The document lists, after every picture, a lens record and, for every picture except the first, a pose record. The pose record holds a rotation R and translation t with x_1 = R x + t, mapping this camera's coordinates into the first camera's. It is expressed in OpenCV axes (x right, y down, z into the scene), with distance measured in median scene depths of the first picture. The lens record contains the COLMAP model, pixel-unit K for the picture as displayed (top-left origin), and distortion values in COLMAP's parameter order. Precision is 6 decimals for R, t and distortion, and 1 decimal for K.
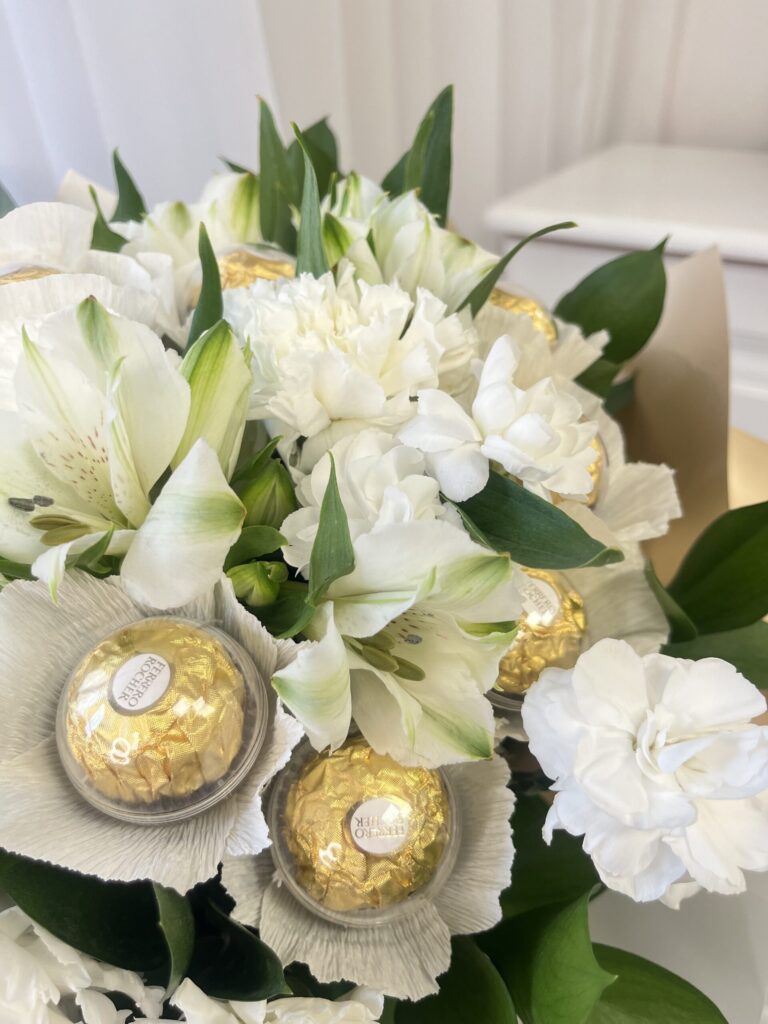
lens RADIAL K [[797.4, 0, 389.9], [0, 797.4, 518.7], [0, 0, 1]] dist [0.048136, -0.095425]
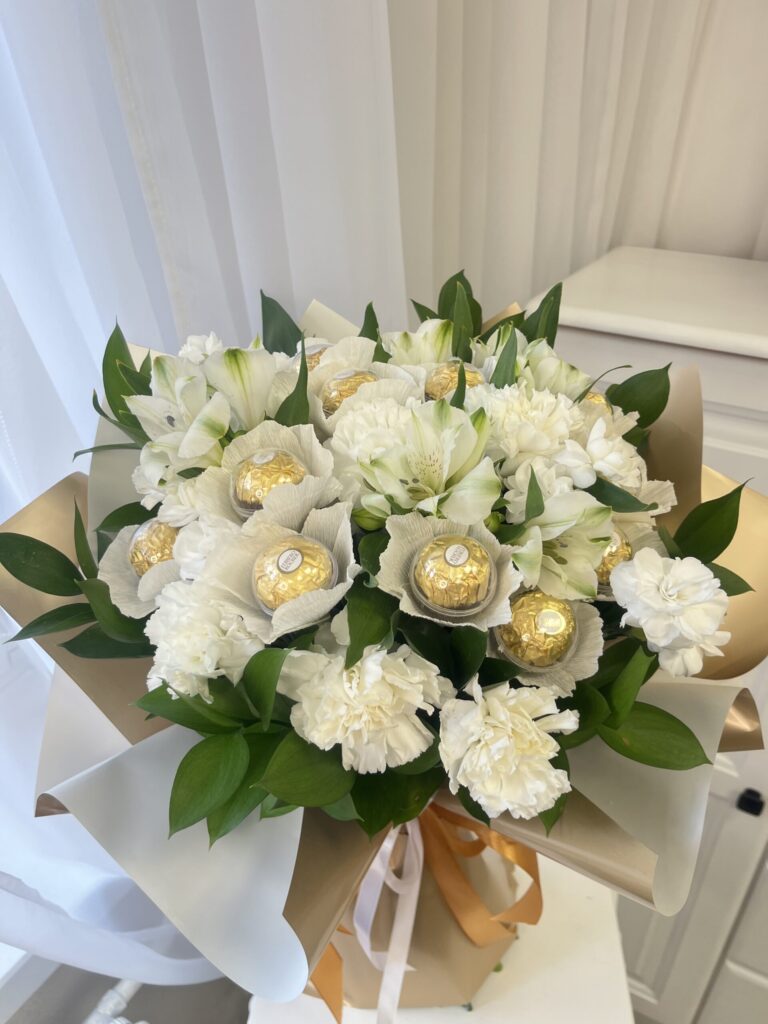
lens RADIAL K [[797.4, 0, 377.6], [0, 797.4, 513.5], [0, 0, 1]] dist [0.048136, -0.095425]
pose [[0.999317, 0.036168, 0.007626, -0.511647], [-0.035671, 0.997704, -0.057563, 0.200957], [-0.009690, 0.057251, 0.998313, -1.274136]]
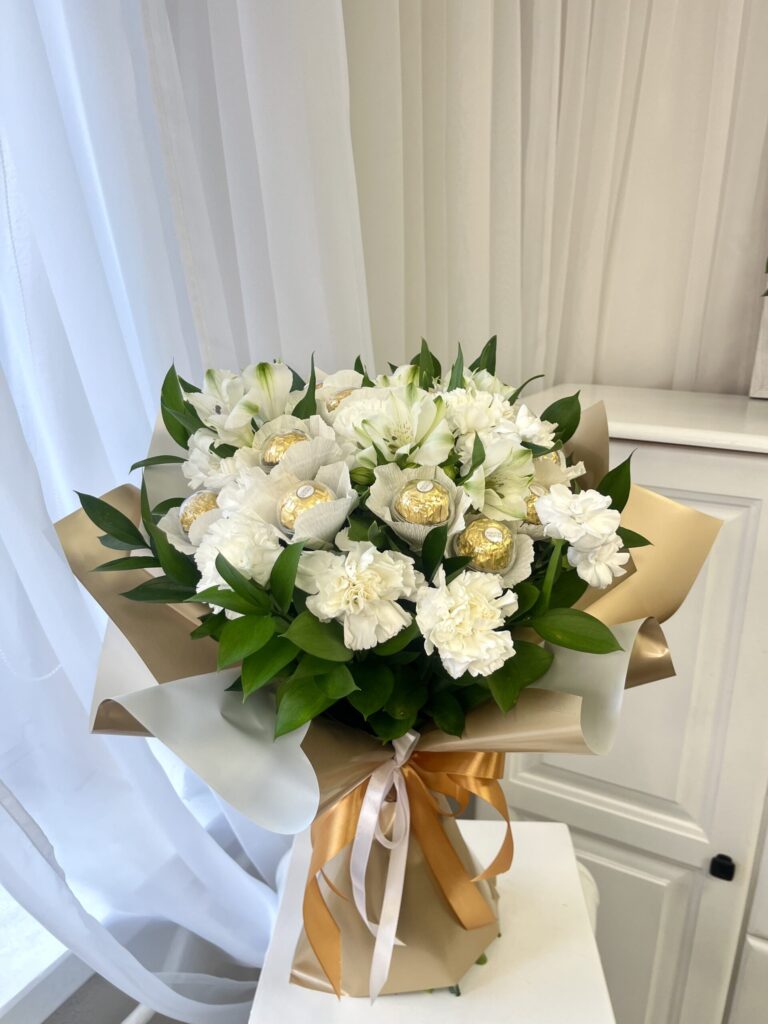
lens RADIAL K [[797.4, 0, 382.8], [0, 797.4, 510.3], [0, 0, 1]] dist [0.048136, -0.095425]
pose [[0.999278, 0.023116, 0.030150, -0.524834], [-0.013410, 0.957127, -0.289359, 1.145343], [-0.035546, 0.288746, 0.956746, -1.974375]]
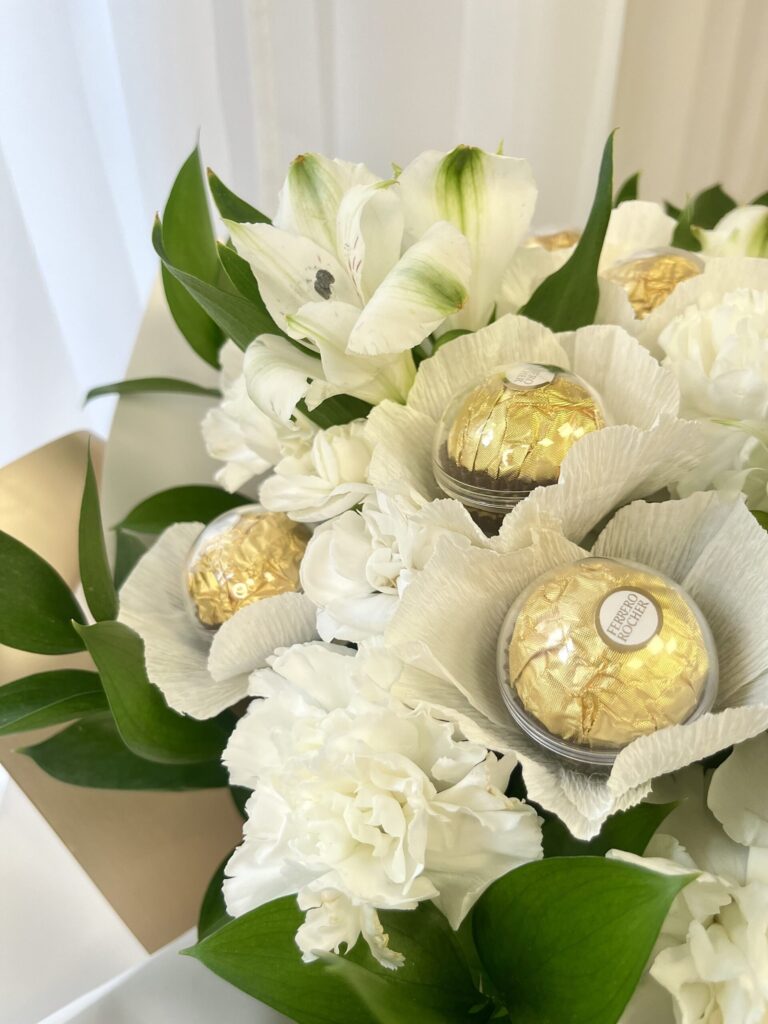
lens RADIAL K [[797.4, 0, 380.2], [0, 797.4, 513.2], [0, 0, 1]] dist [0.048136, -0.095425]
pose [[0.992914, 0.117423, 0.018273, -1.017112], [-0.113979, 0.984517, -0.133174, 0.246835], [-0.033627, 0.130148, 0.990924, 0.044485]]
